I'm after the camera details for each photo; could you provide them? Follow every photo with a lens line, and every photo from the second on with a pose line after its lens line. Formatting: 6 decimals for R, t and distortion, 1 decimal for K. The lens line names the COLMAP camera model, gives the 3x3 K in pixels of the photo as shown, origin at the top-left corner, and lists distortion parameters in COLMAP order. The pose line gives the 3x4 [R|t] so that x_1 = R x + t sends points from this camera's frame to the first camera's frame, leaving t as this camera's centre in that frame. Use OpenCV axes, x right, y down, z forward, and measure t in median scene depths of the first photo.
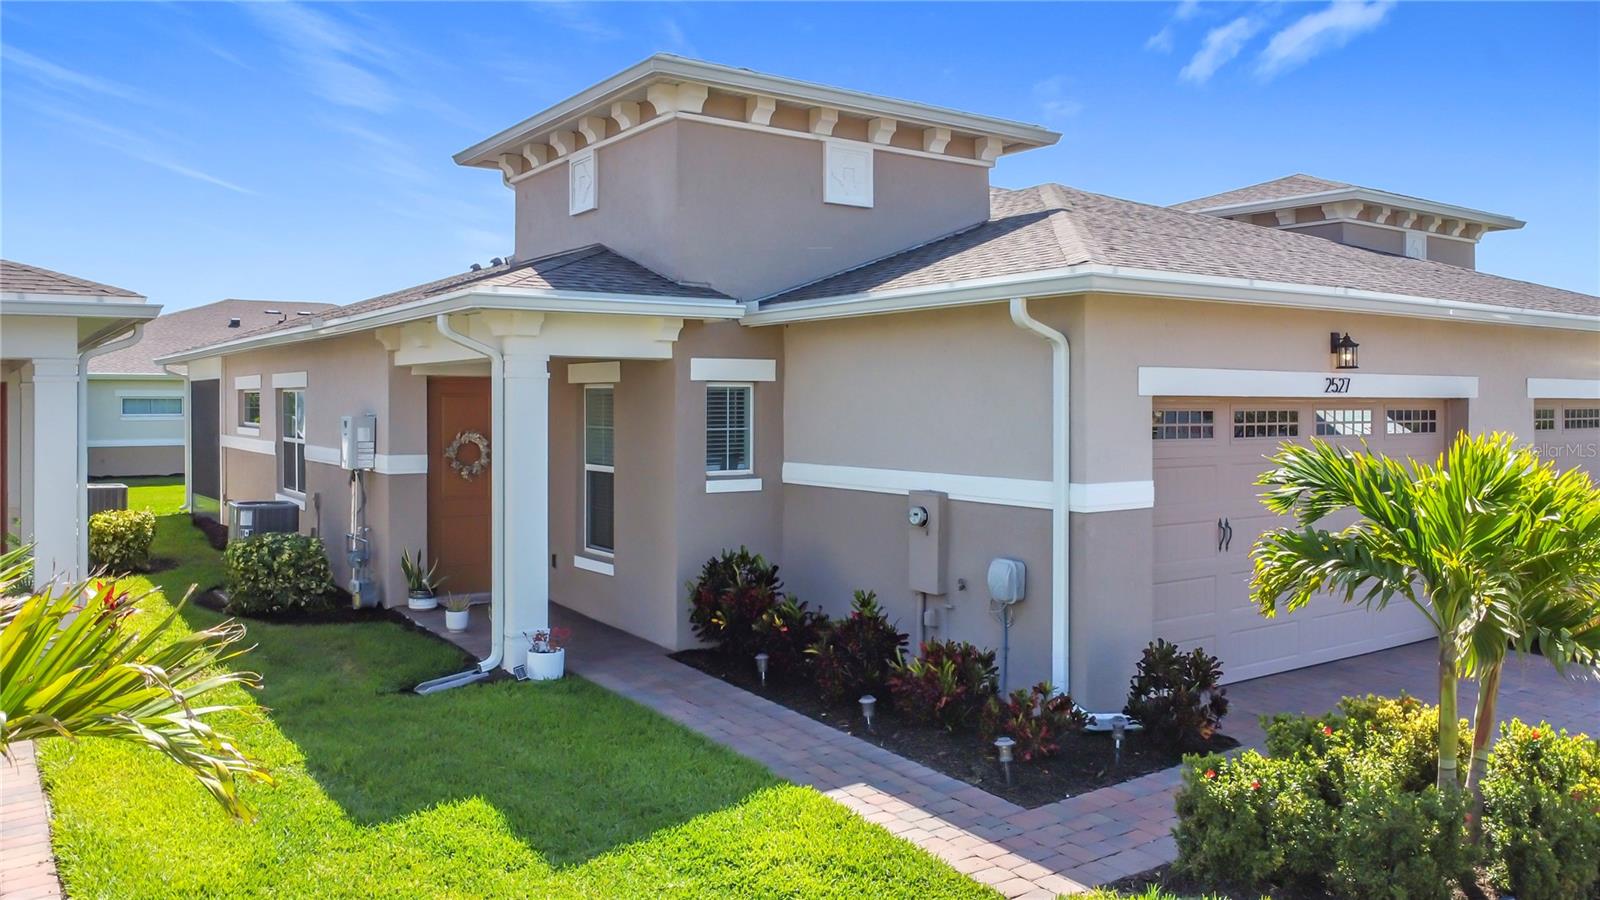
lens RADIAL K [[1197.2, 0, 795.8], [0, 1197.2, 446.8], [0, 0, 1]] dist [-0.006438, -0.010830]
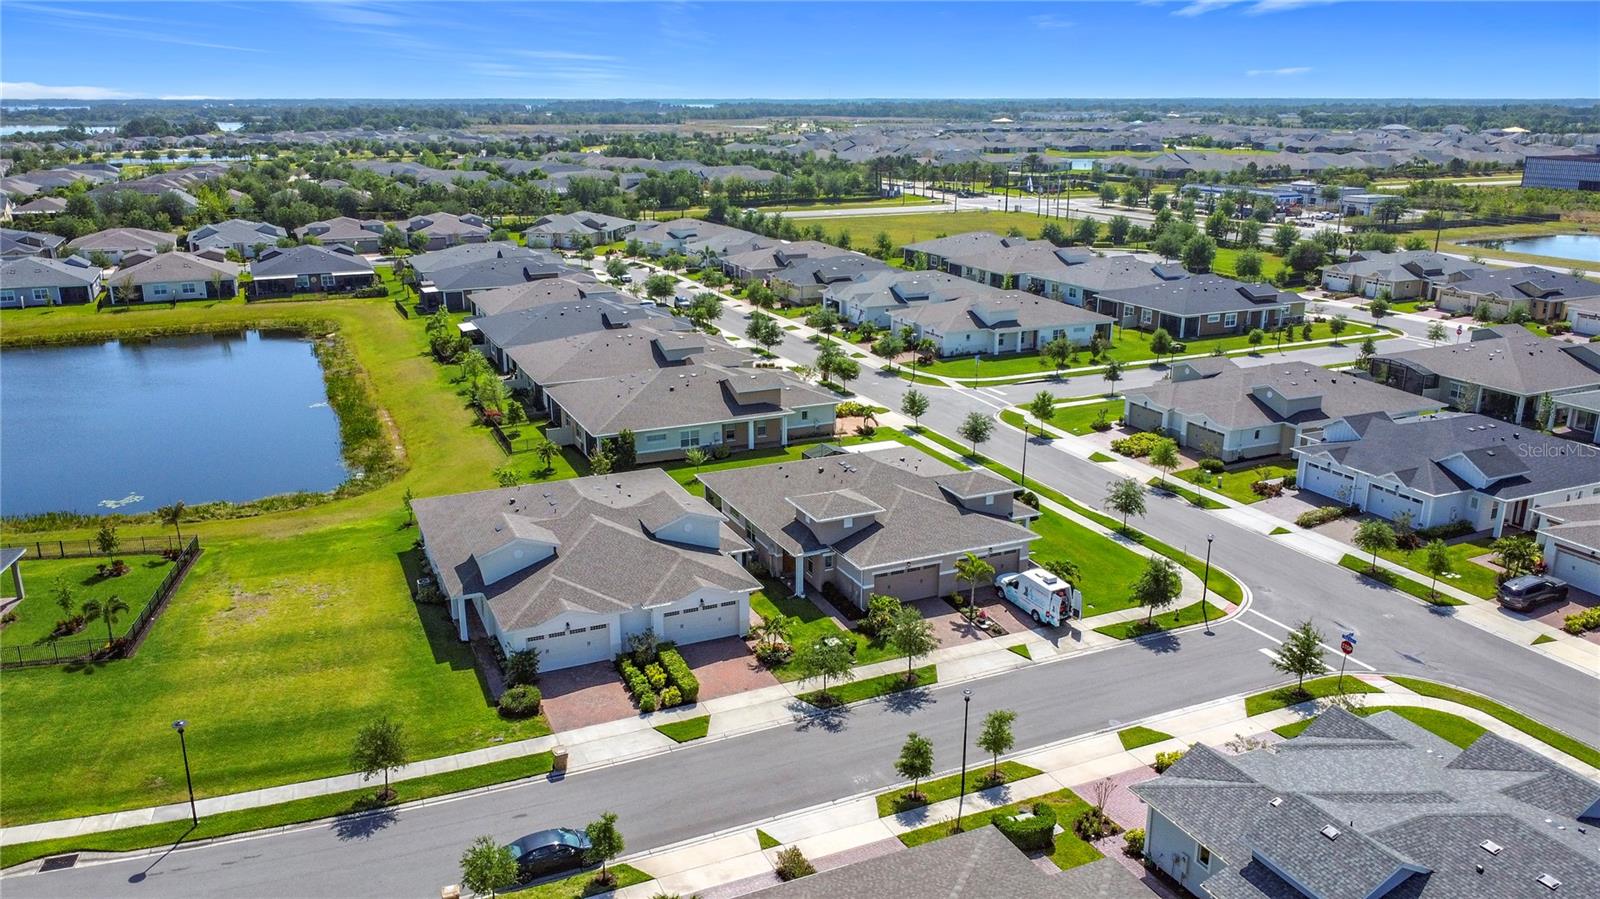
lens RADIAL K [[1197.2, 0, 800.7], [0, 1197.2, 449.3], [0, 0, 1]] dist [-0.006438, -0.010830]
pose [[0.984370, 0.046739, -0.169798, 0.940239], [-0.003543, 0.969202, 0.246242, -2.378438], [0.176078, -0.241792, 0.954219, -5.552044]]
